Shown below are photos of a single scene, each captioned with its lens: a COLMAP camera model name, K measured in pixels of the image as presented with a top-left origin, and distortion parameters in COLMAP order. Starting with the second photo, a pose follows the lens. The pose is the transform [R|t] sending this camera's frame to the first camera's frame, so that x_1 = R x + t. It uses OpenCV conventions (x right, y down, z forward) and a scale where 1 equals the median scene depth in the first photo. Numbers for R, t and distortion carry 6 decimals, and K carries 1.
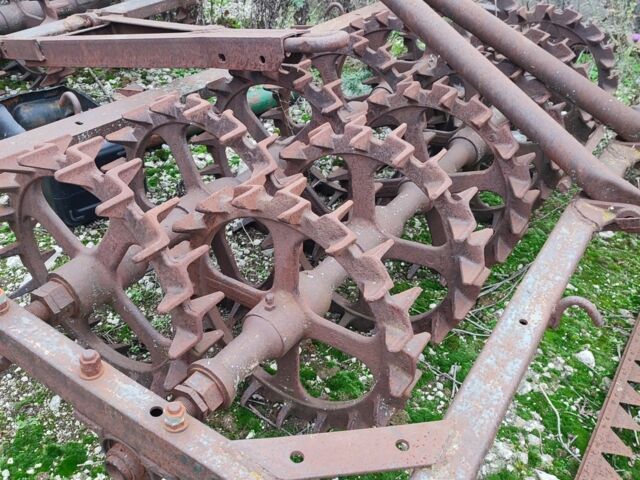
lens RADIAL K [[607.2, 0, 320.0], [0, 607.2, 240.0], [0, 0, 1]] dist [0.006082, 0.009111]
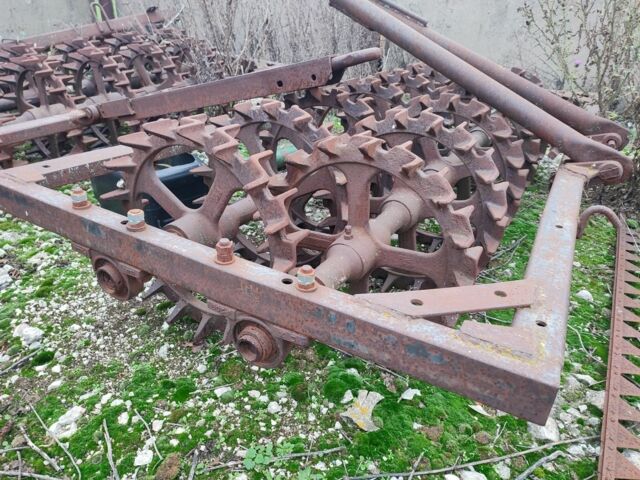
lens RADIAL K [[457.3, 0, 322.6], [0, 457.3, 241.3], [0, 0, 1]] dist [0.010551, -0.003184]
pose [[0.997052, -0.069456, 0.032593, -0.146236], [0.073509, 0.986469, -0.146547, 0.220989], [-0.021974, 0.148511, 0.988667, 0.080381]]
